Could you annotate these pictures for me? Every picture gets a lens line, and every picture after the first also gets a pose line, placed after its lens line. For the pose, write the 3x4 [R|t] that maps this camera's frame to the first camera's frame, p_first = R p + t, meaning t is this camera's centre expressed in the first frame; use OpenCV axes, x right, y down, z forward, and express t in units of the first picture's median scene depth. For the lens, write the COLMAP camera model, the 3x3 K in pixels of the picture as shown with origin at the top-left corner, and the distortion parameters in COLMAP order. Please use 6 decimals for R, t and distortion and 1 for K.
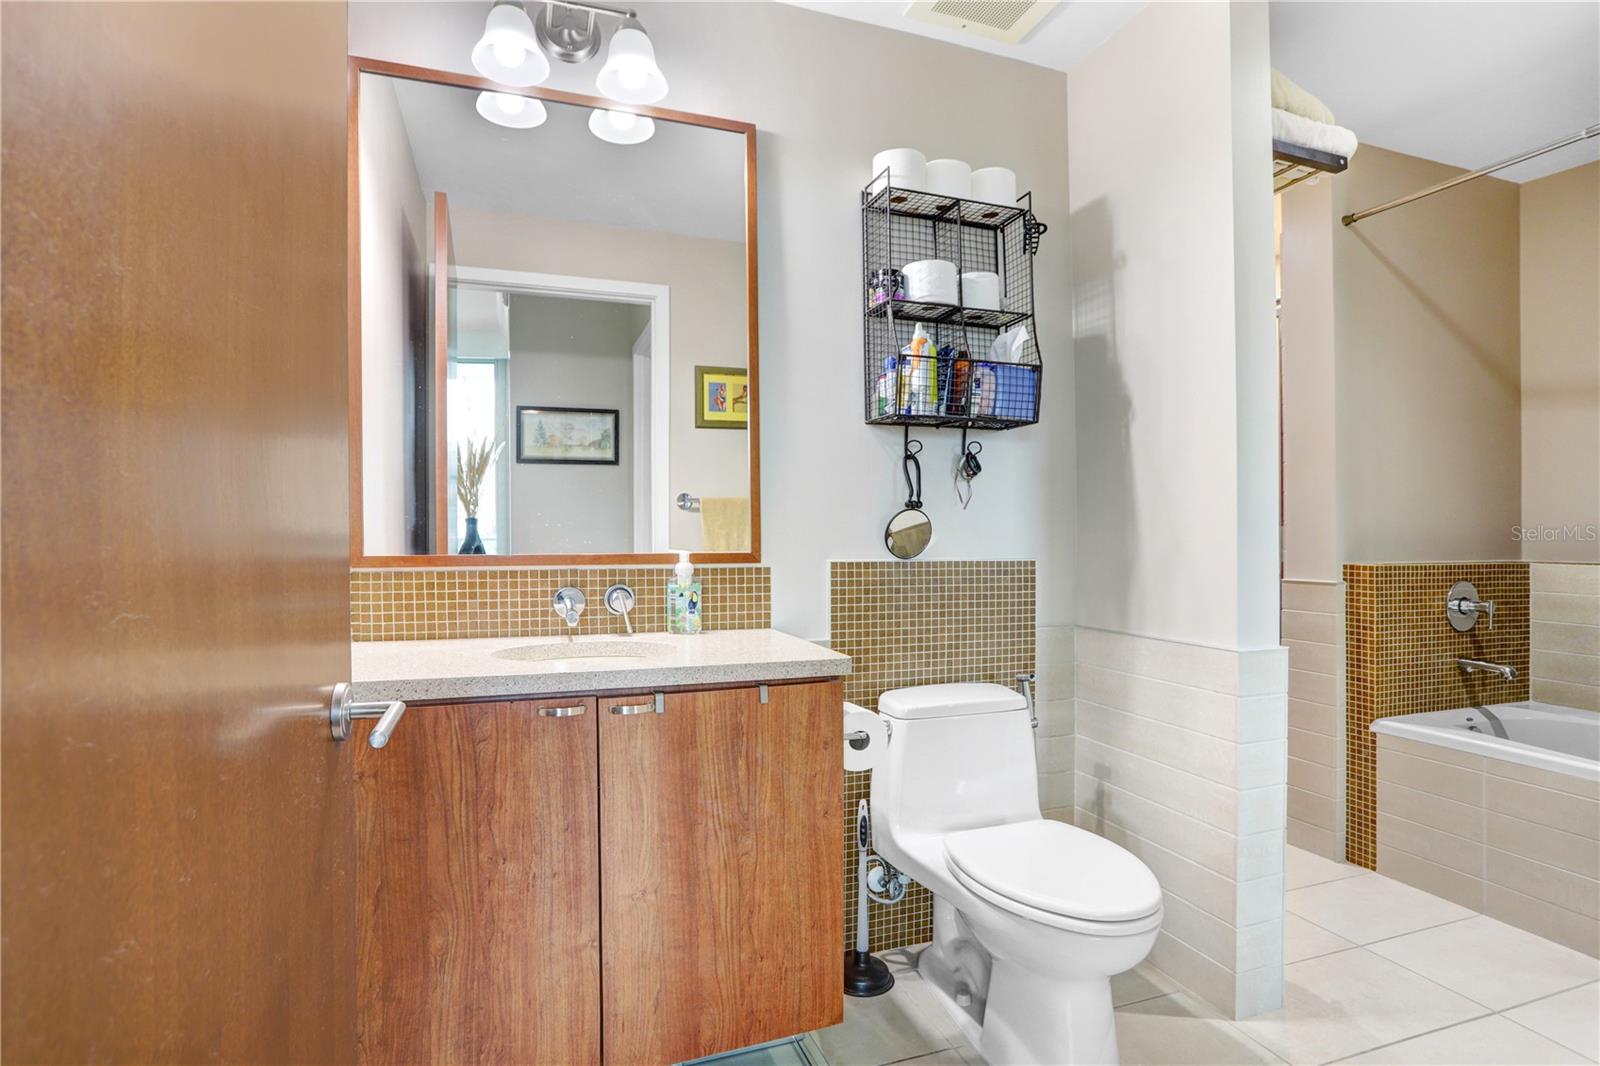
lens RADIAL K [[786.0, 0, 798.6], [0, 786.0, 538.8], [0, 0, 1]] dist [-0.056850, 0.000641]
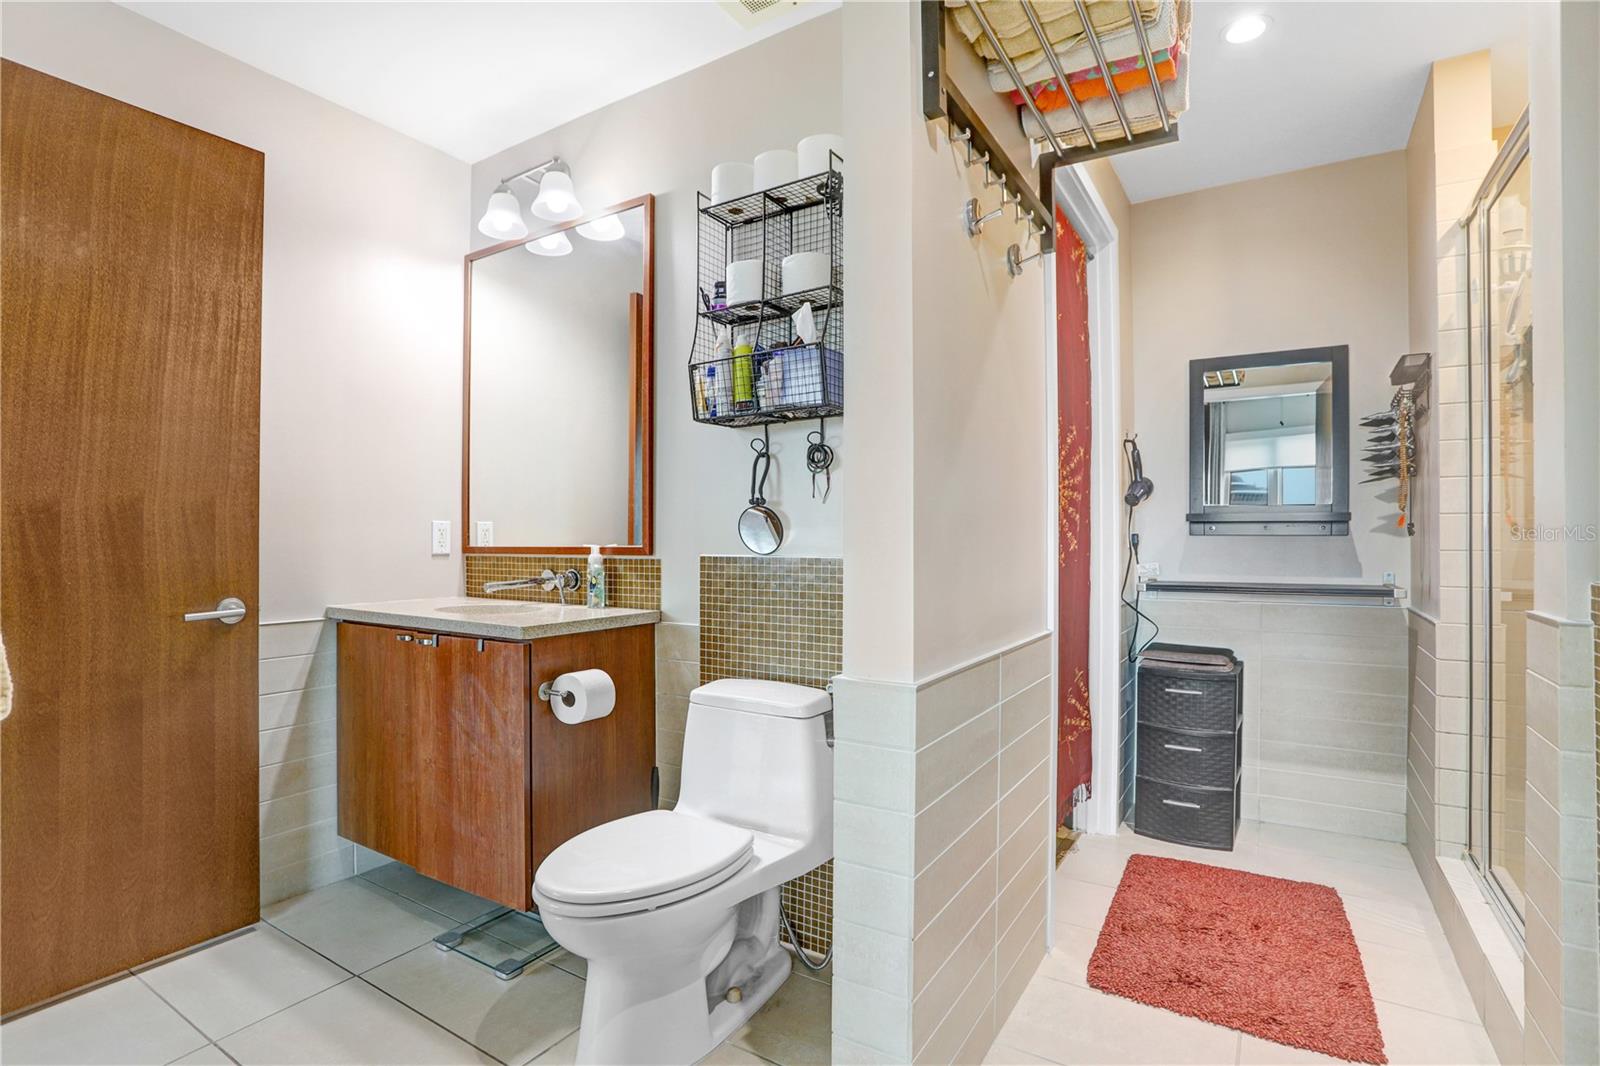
lens RADIAL K [[786.0, 0, 799.2], [0, 786.0, 534.6], [0, 0, 1]] dist [-0.056850, 0.000641]
pose [[0.611804, -0.005711, -0.790988, 1.010203], [0.000877, 0.999978, -0.006541, 0.006369], [0.791009, 0.003308, 0.611796, 0.427264]]
